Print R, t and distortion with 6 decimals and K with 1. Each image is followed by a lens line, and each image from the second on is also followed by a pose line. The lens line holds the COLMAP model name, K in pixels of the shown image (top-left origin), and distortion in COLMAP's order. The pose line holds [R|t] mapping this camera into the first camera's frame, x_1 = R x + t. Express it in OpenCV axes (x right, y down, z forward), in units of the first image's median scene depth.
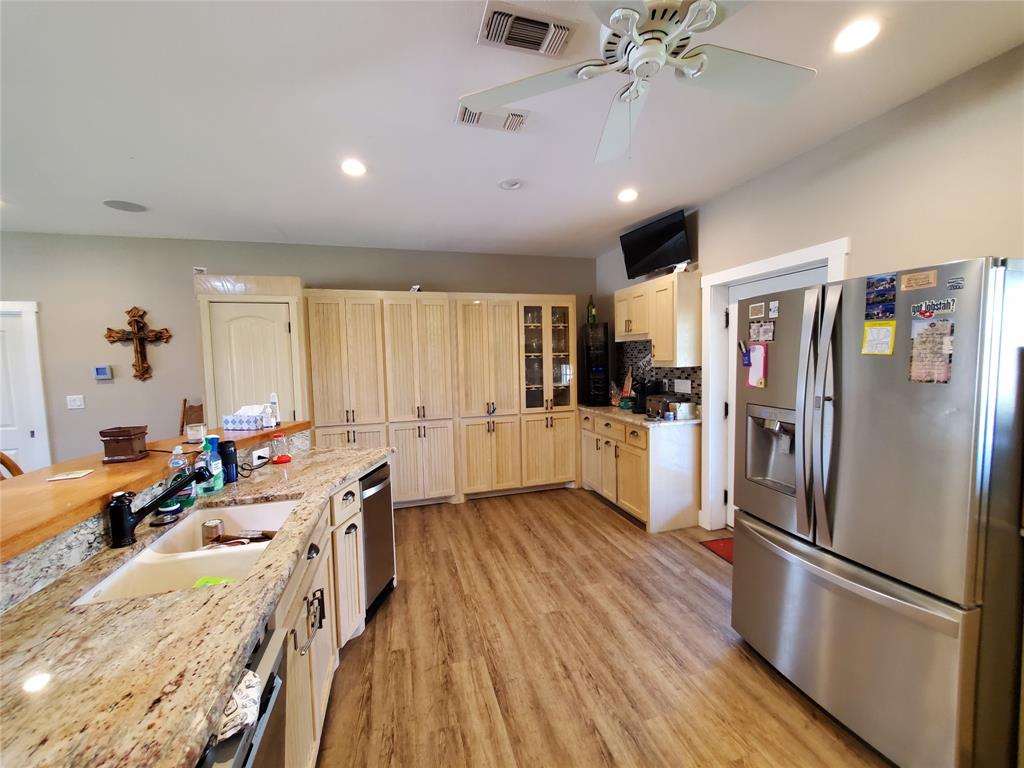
lens RADIAL K [[408.9, 0, 514.3], [0, 408.9, 384.6], [0, 0, 1]] dist [-0.000185, -0.000027]
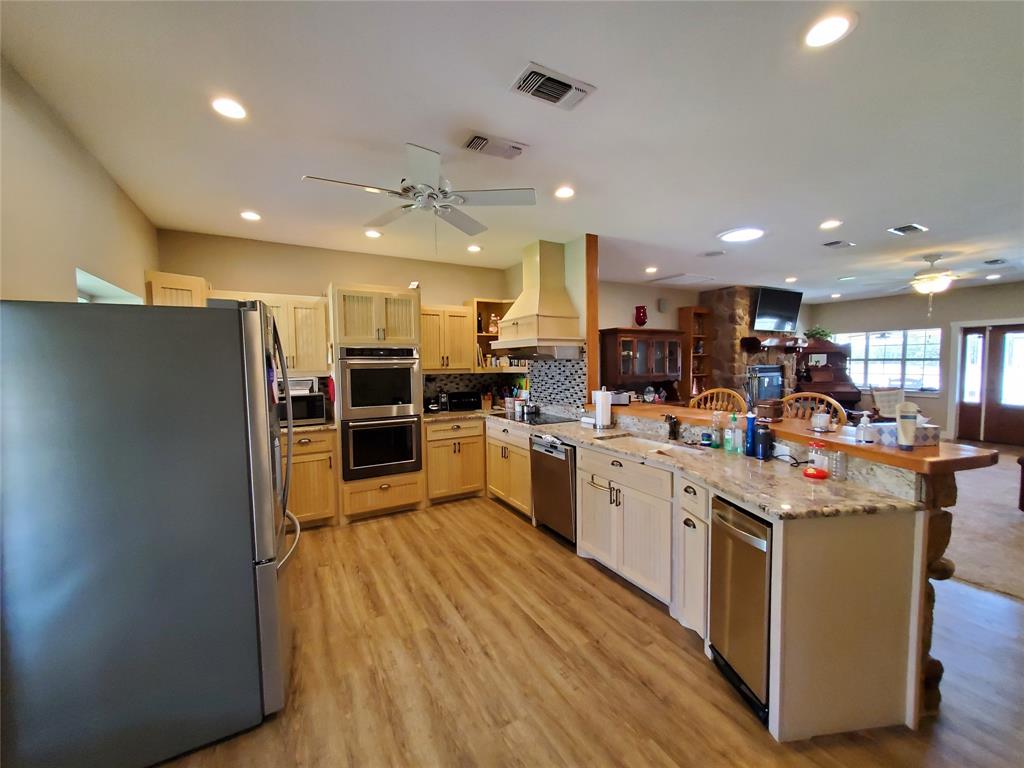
lens RADIAL K [[408.9, 0, 511.1], [0, 408.9, 384.4], [0, 0, 1]] dist [-0.000185, -0.000027]
pose [[-0.974568, 0.047578, -0.218981, 0.262760], [0.019543, 0.991523, 0.128451, -0.143873], [0.223236, 0.120905, -0.967237, 1.961706]]
